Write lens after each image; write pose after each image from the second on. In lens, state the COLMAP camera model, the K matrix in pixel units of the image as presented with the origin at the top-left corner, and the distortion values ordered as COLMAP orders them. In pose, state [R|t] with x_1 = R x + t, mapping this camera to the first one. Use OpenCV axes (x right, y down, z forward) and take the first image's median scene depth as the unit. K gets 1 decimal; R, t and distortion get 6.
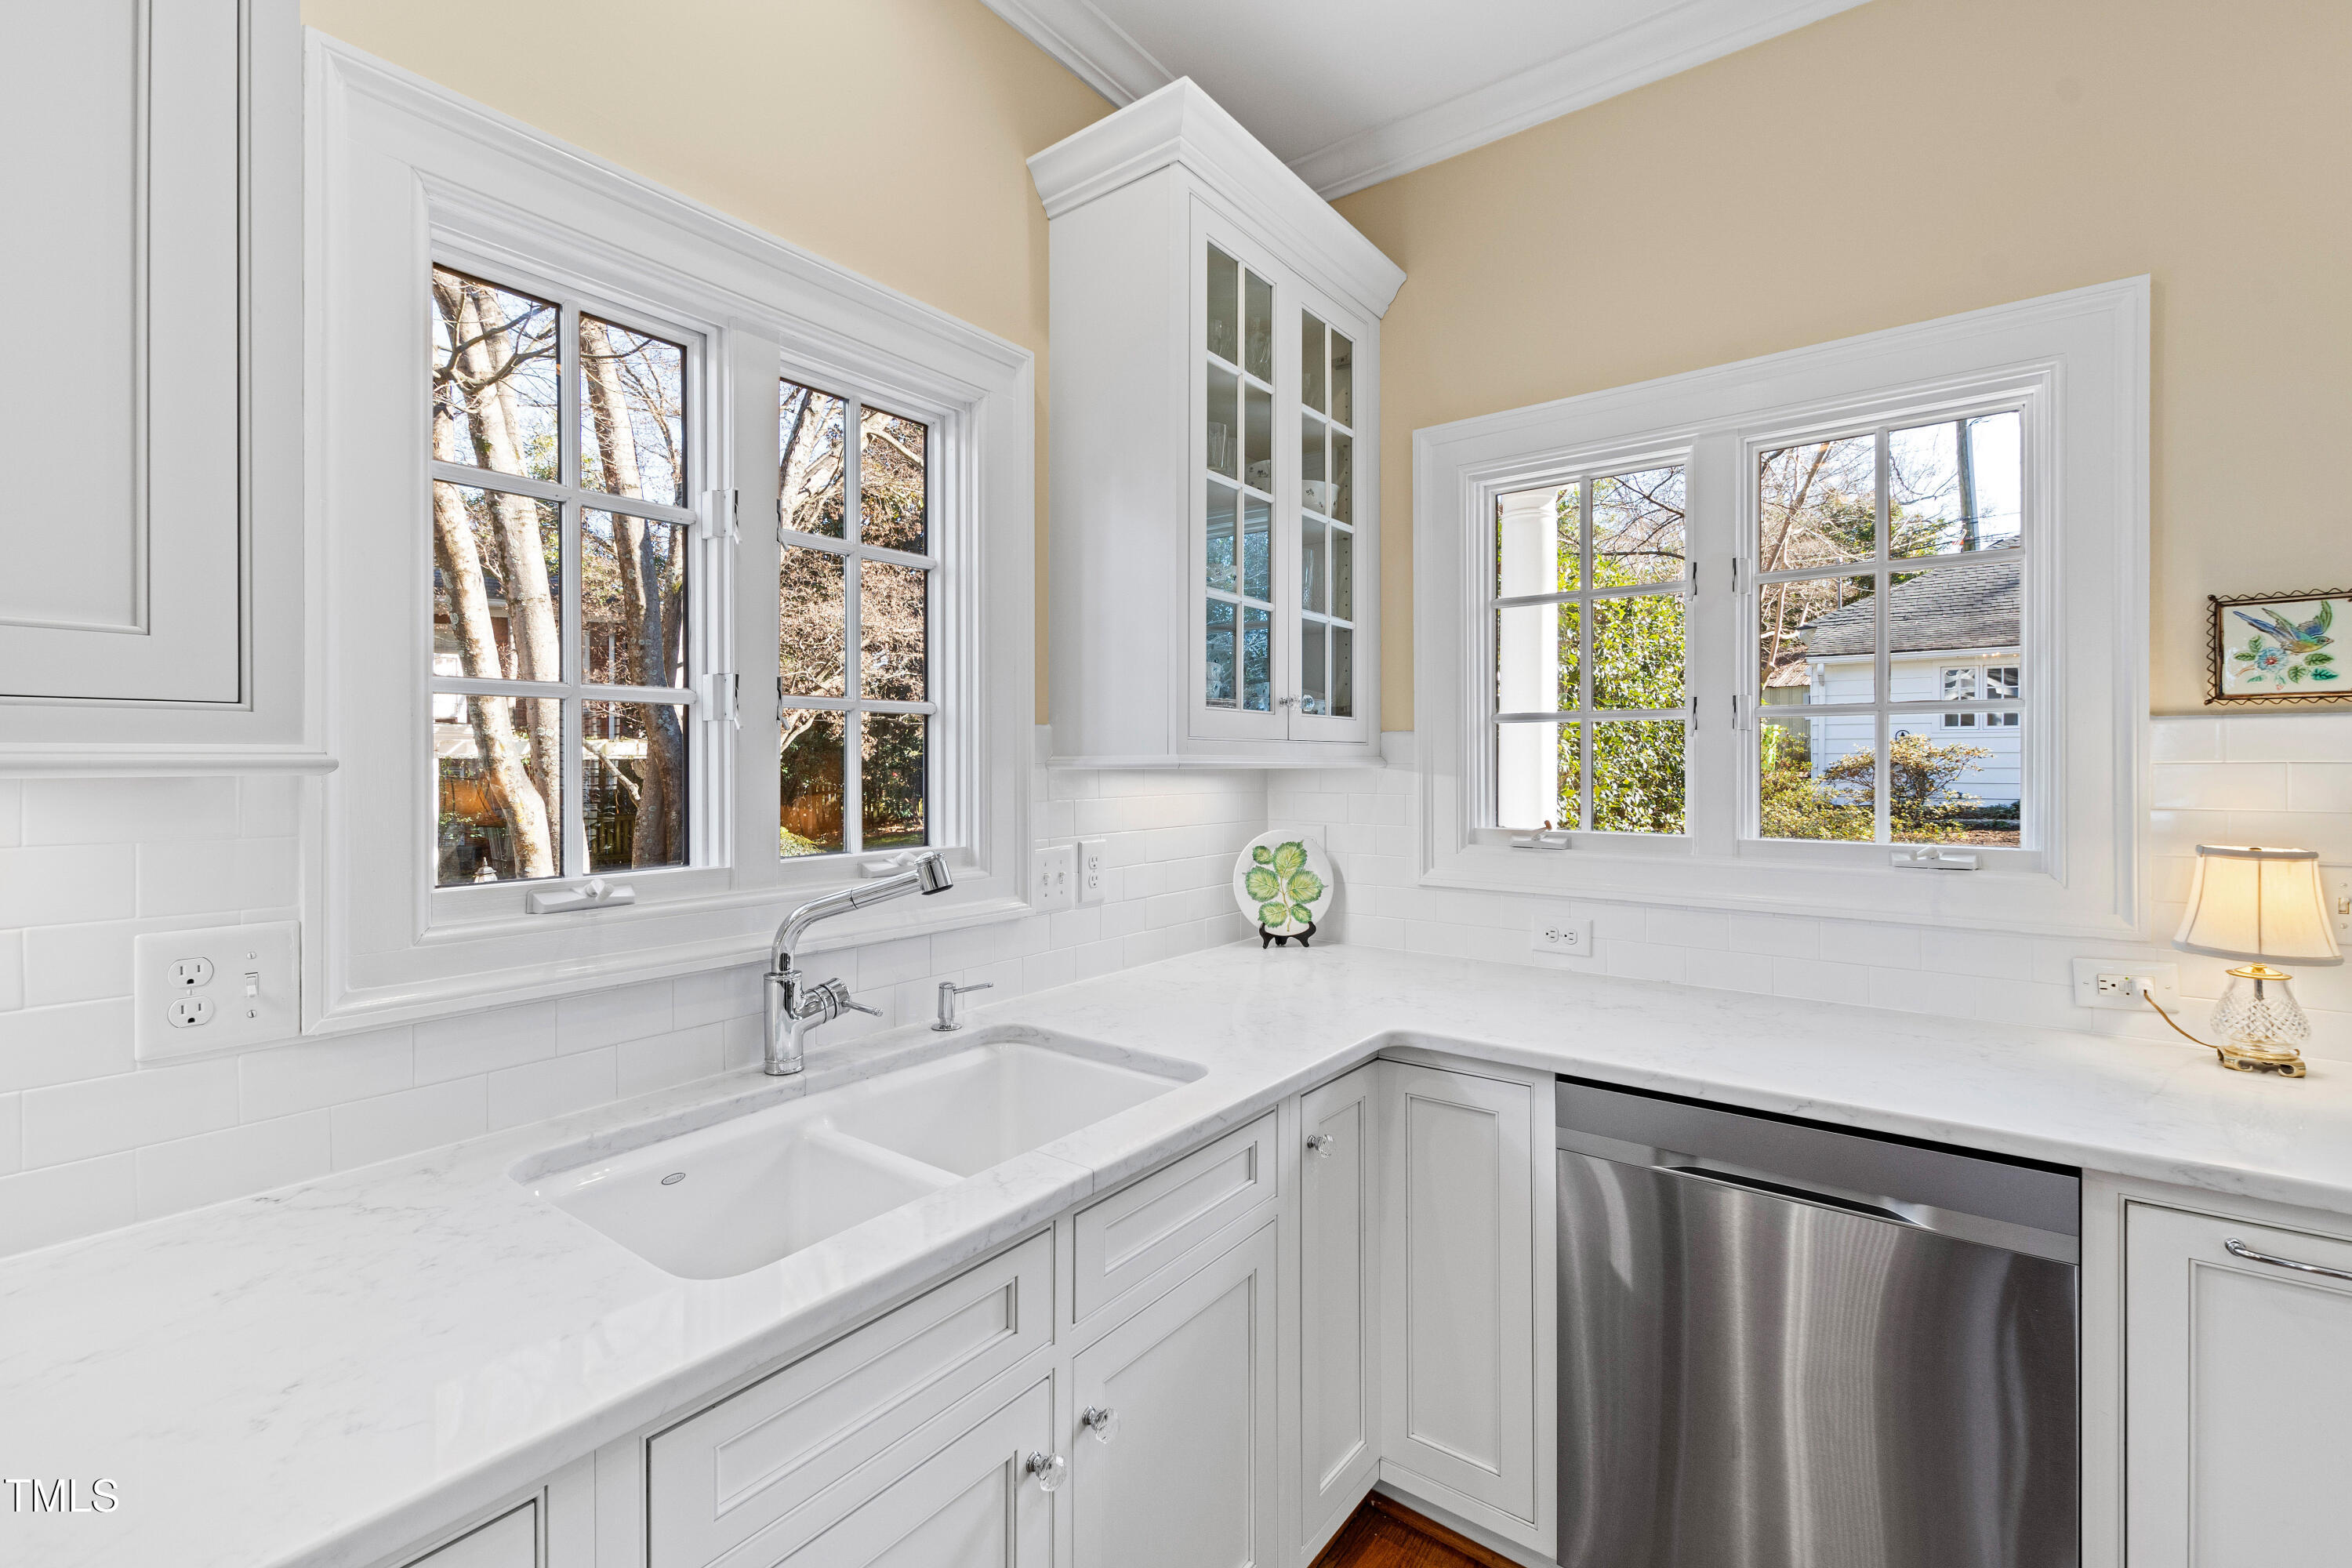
lens RADIAL K [[1025.4, 0, 1163.7], [0, 1025.4, 764.9], [0, 0, 1]] dist [-0.001870, -0.000250]
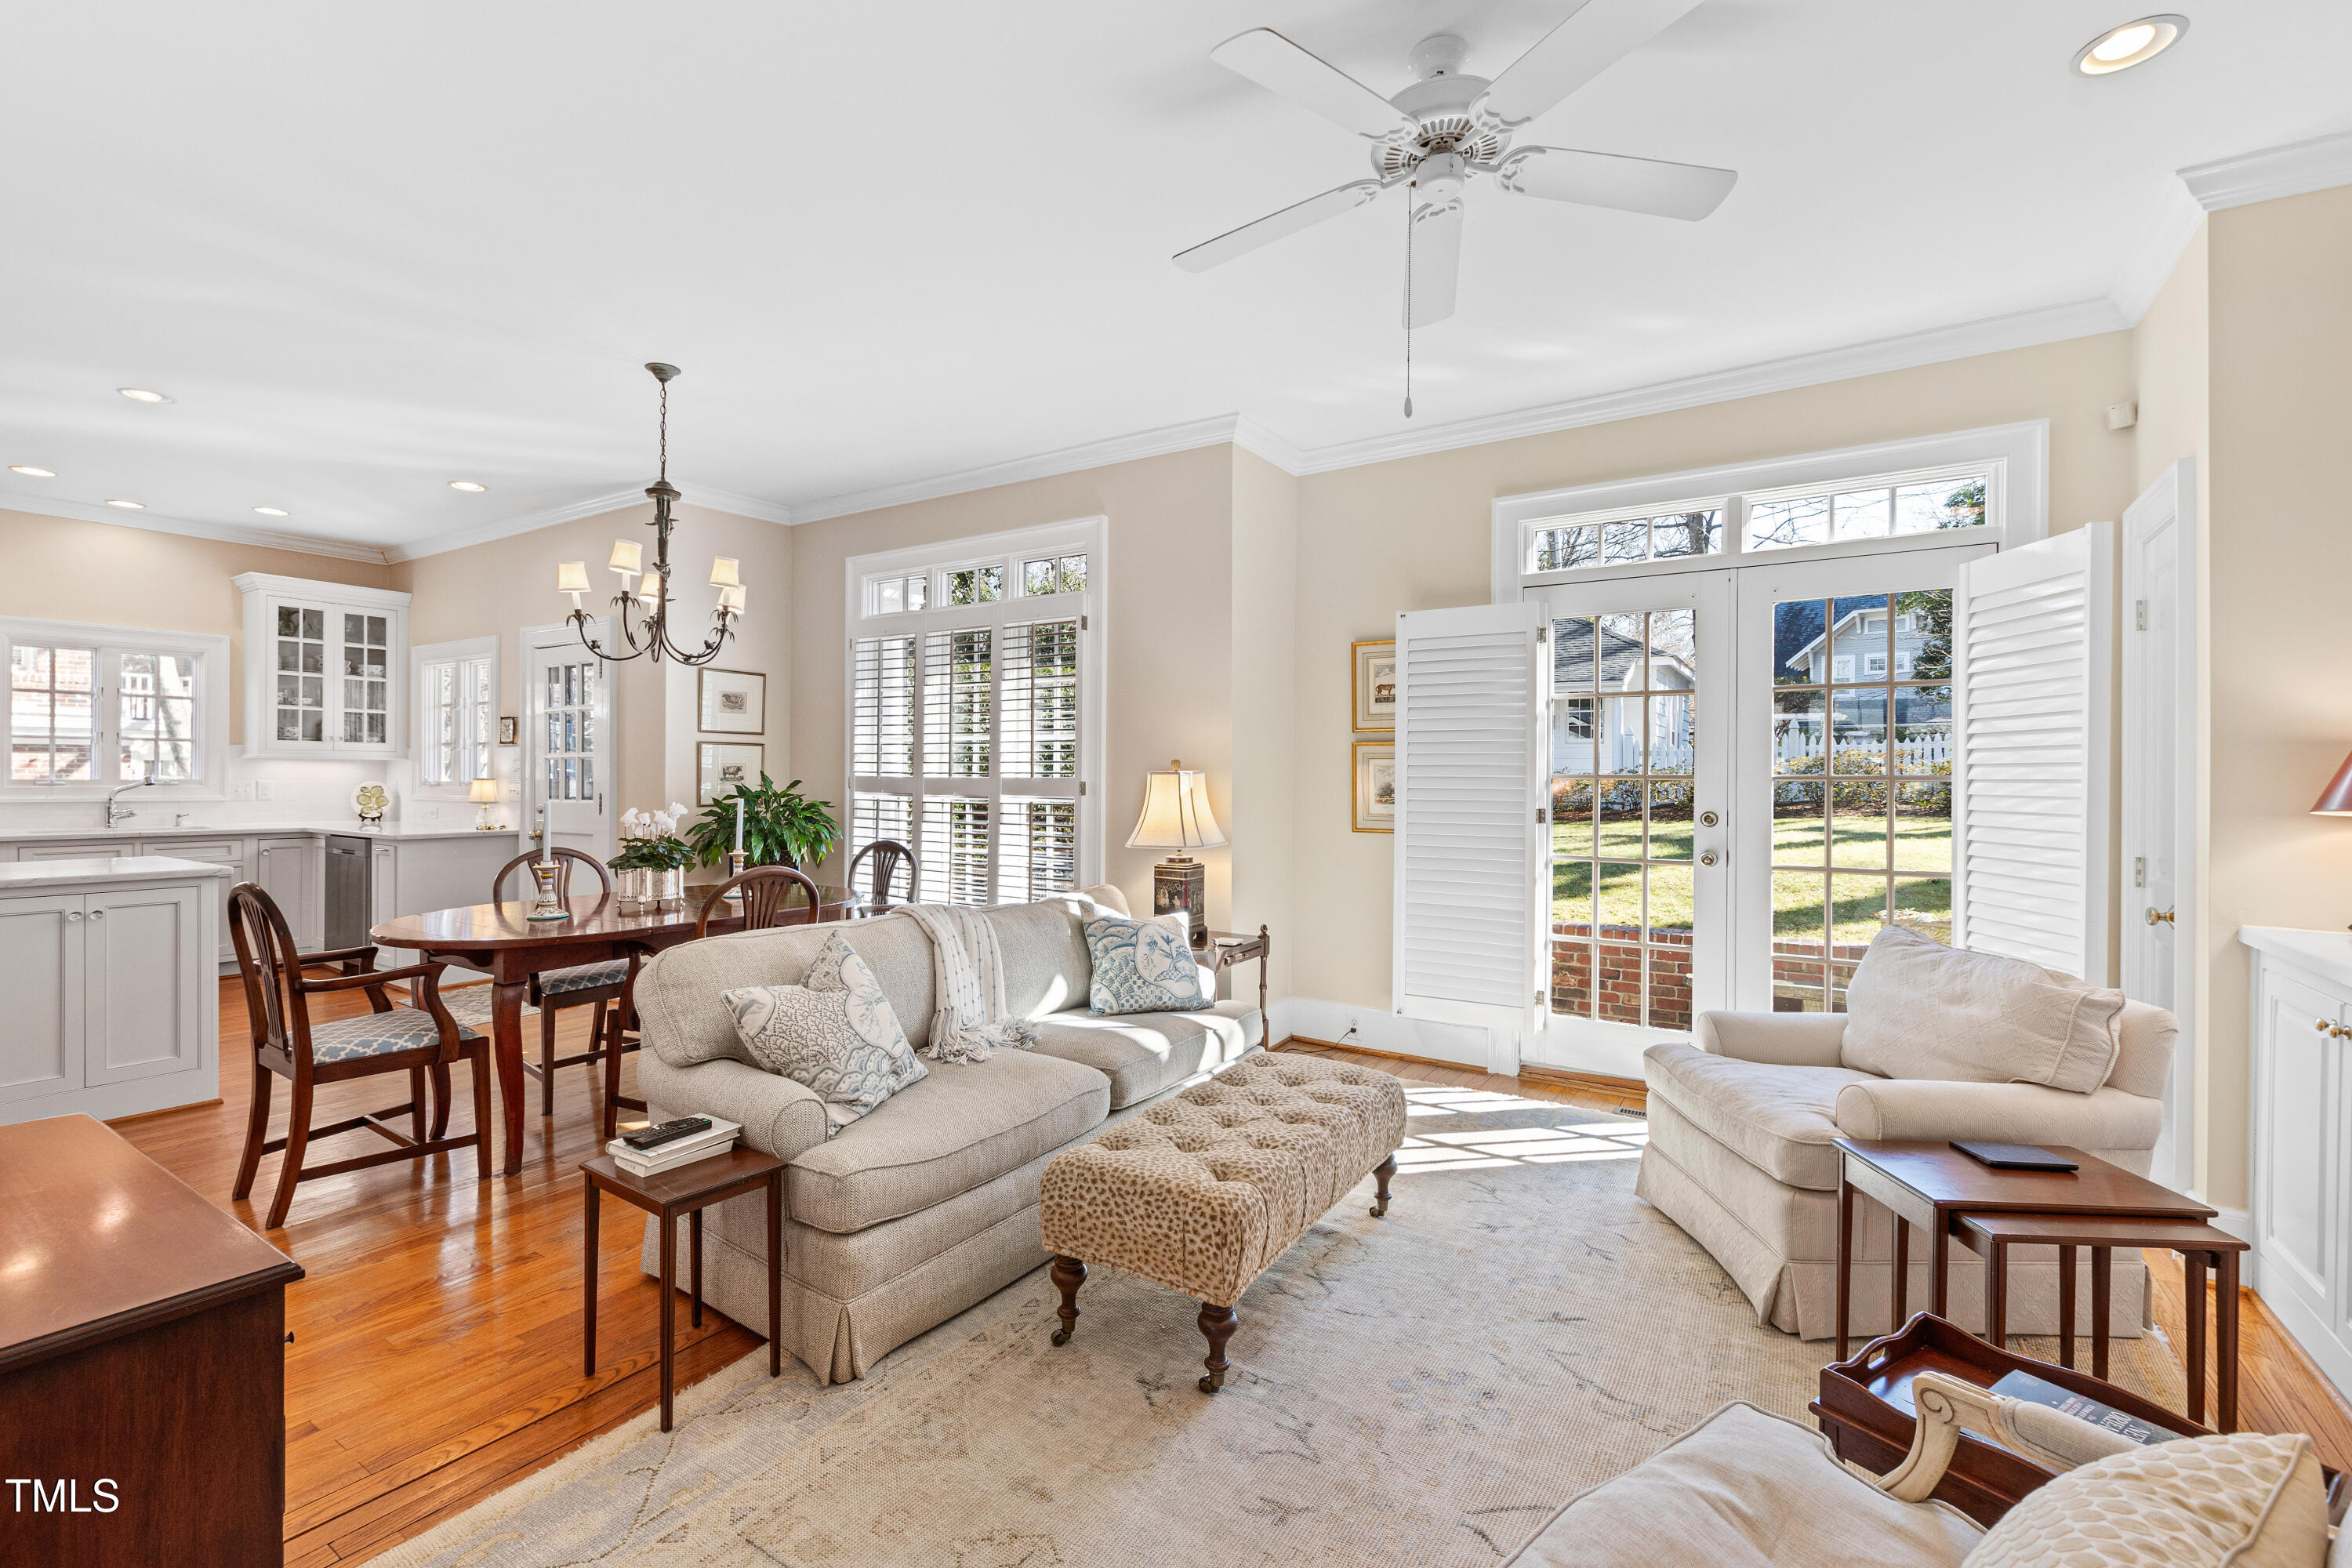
lens RADIAL K [[1025.4, 0, 1158.1], [0, 1025.4, 778.4], [0, 0, 1]] dist [-0.001870, -0.000250]
pose [[0.997123, 0.015562, 0.074186, 2.366448], [-0.015303, 0.999875, -0.004060, 0.036438], [-0.074240, 0.002913, 0.997236, -2.291617]]
